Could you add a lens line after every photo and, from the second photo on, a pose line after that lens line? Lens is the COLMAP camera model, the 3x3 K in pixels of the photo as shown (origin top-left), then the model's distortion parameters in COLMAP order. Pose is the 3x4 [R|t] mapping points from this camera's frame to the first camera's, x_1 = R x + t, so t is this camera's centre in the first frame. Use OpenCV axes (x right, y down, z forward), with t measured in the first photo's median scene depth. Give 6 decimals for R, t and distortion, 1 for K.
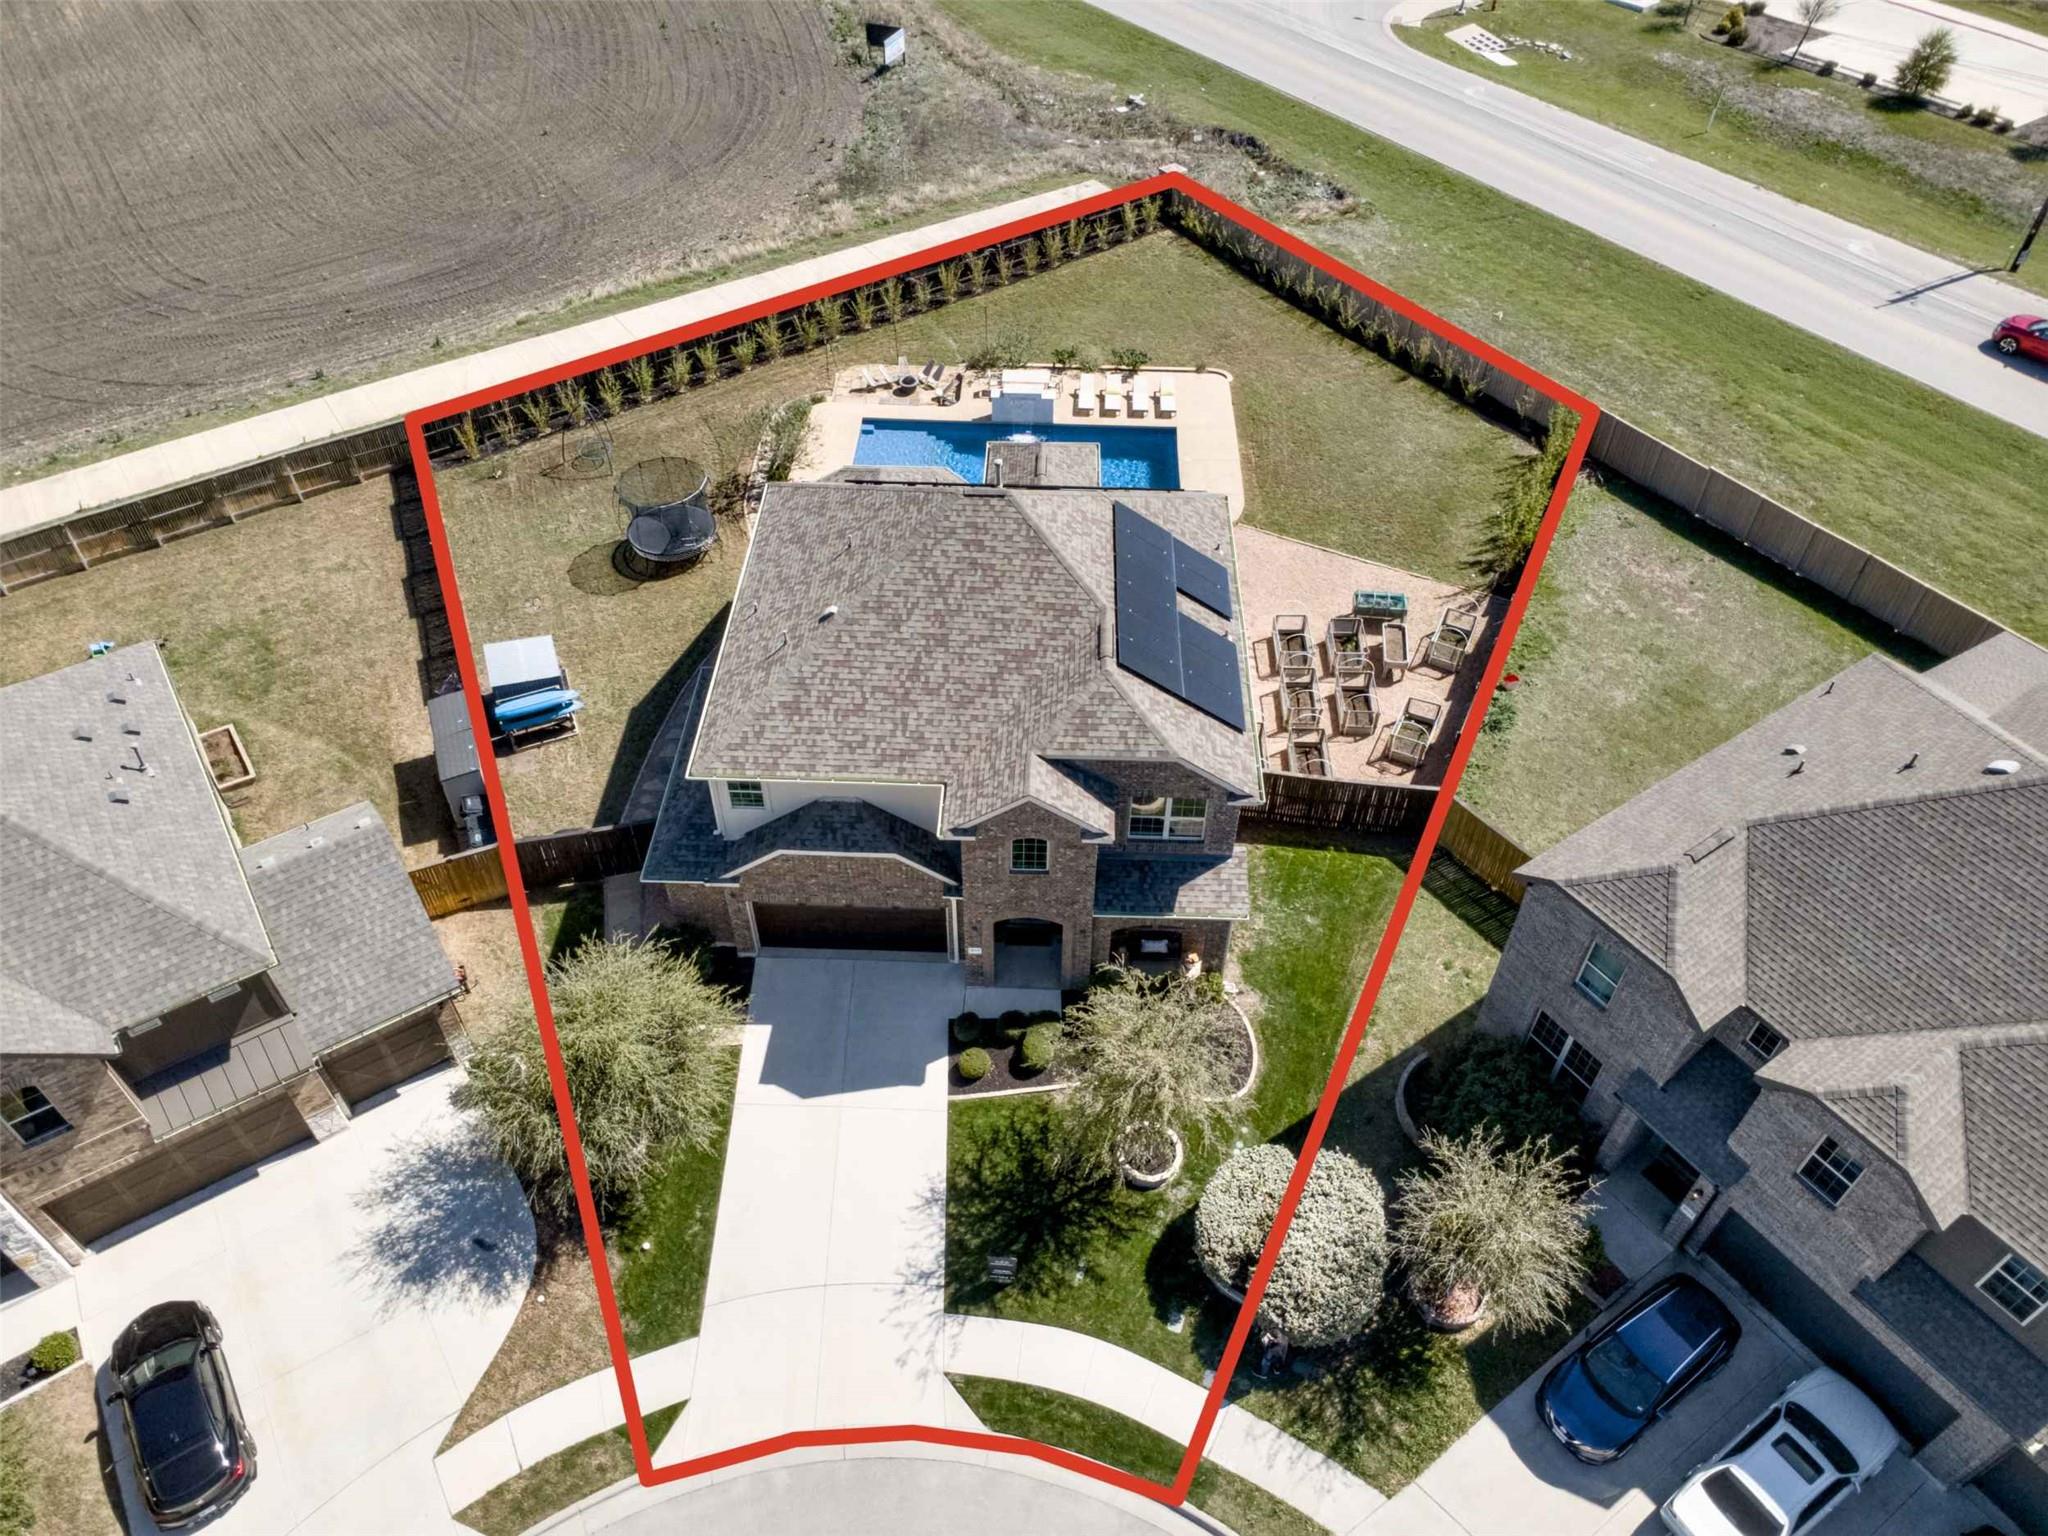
lens RADIAL K [[1469.8, 0, 1024.0], [0, 1469.8, 768.0], [0, 0, 1]] dist [0.001661, -0.001537]
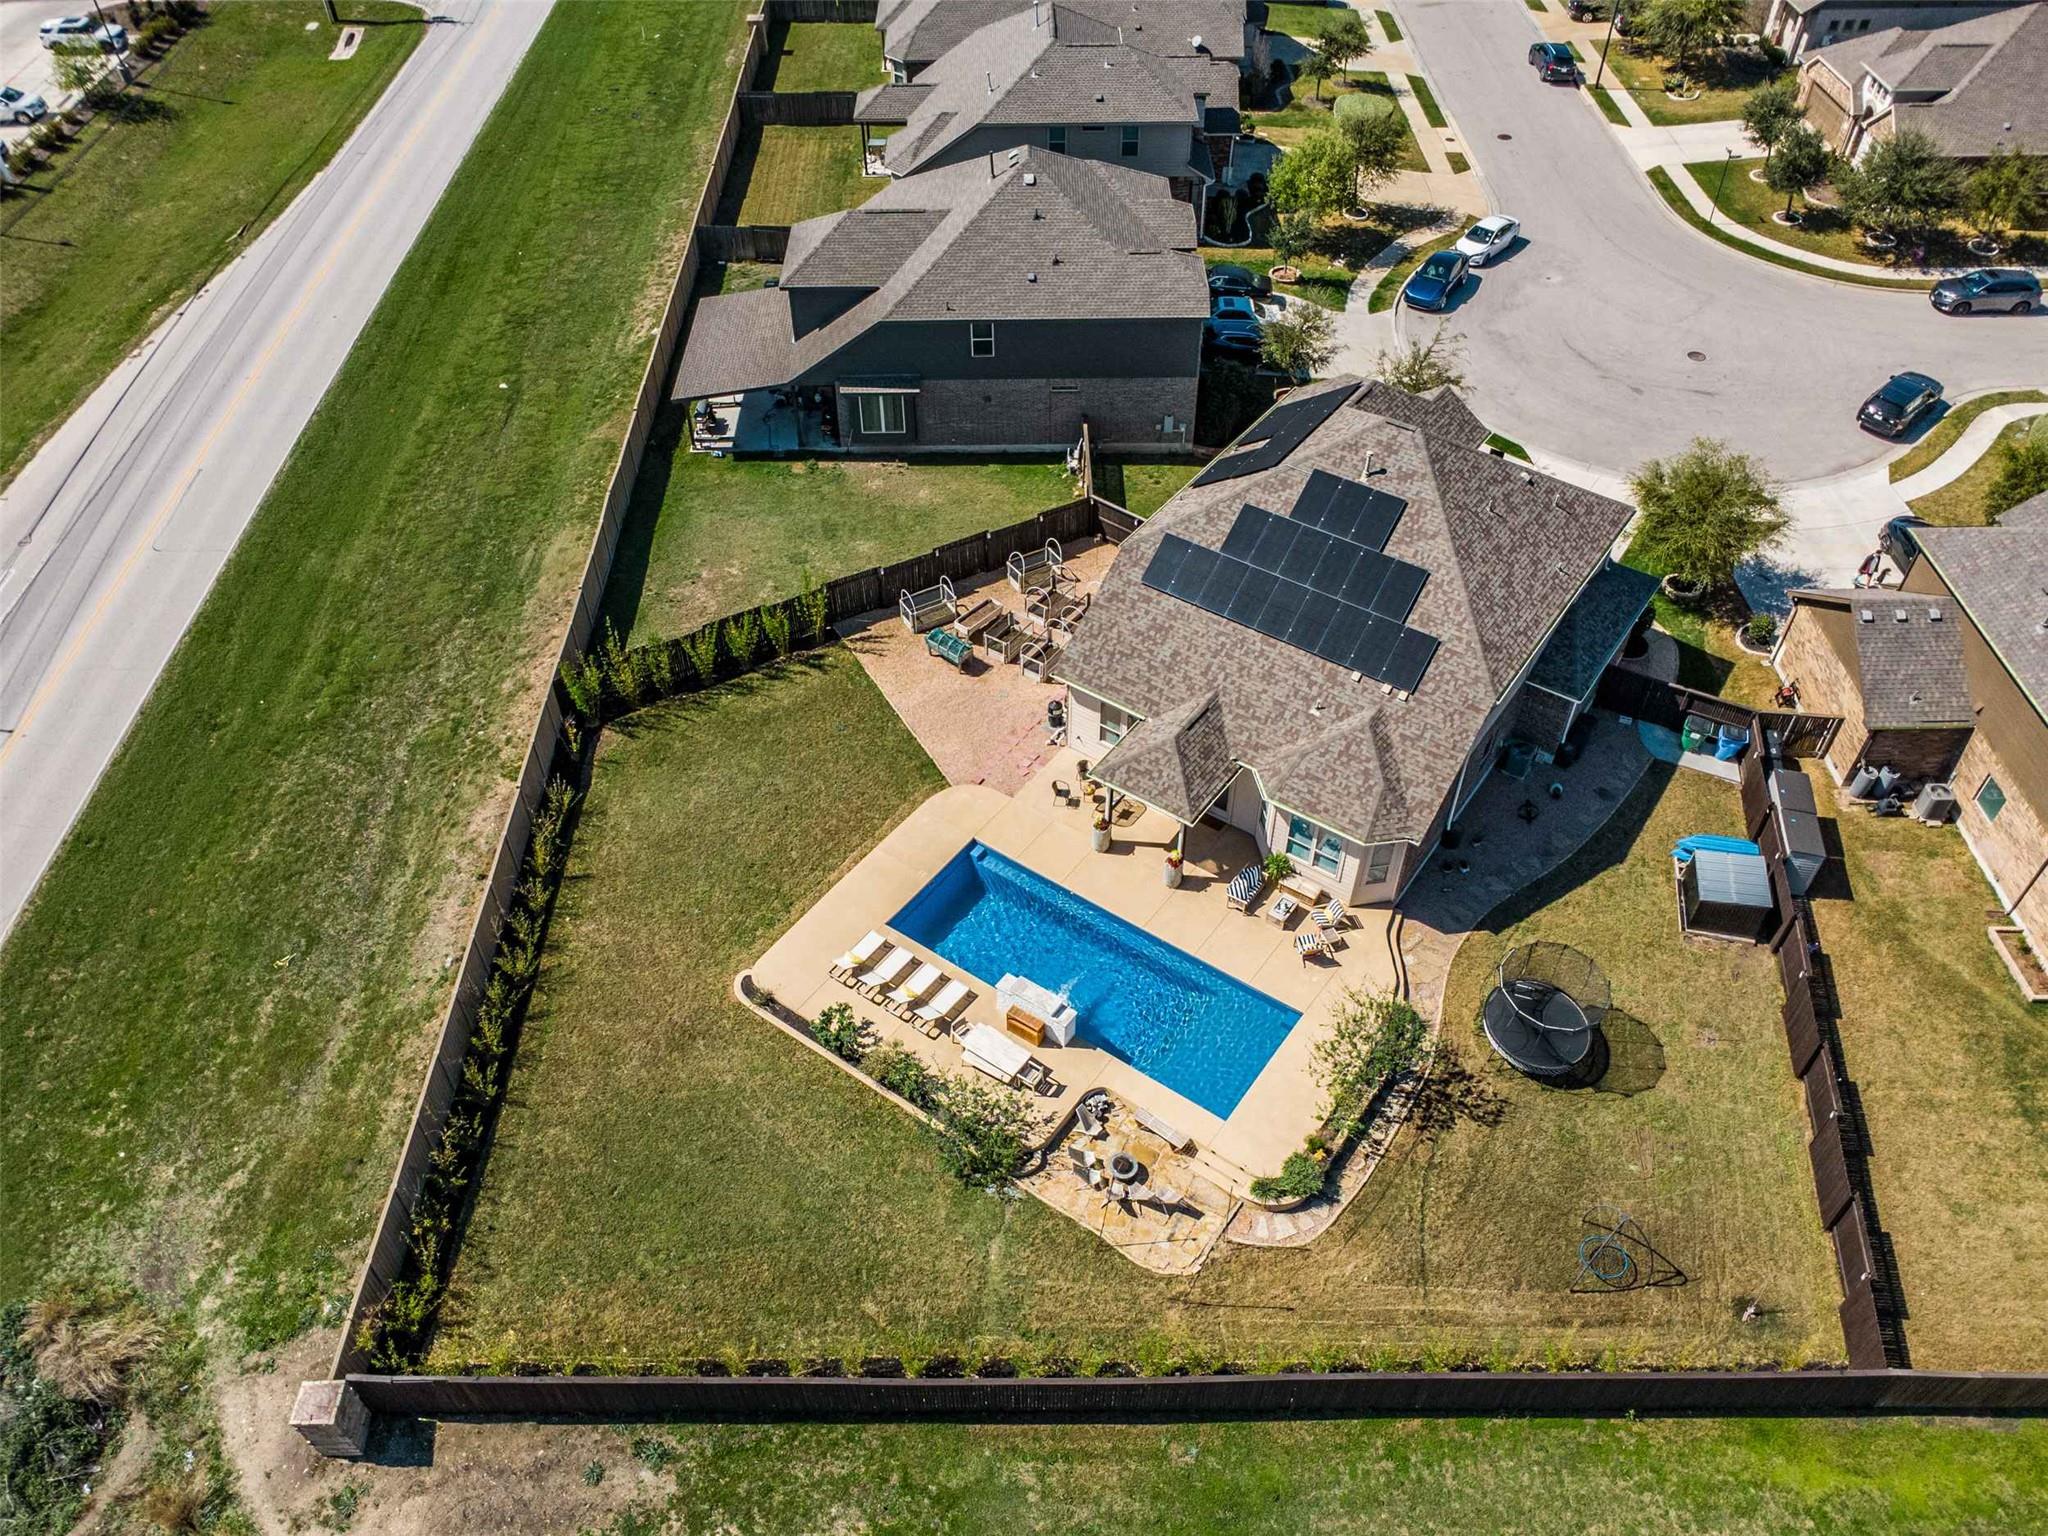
lens RADIAL K [[1456.6, 0, 1022.3], [0, 1456.6, 757.9], [0, 0, 1]] dist [0.003854, 0.001149]
pose [[-0.832406, -0.392548, 0.391160, -0.381987], [0.390087, 0.086297, 0.916725, -1.526896], [-0.393615, 0.915674, 0.081294, 1.333885]]
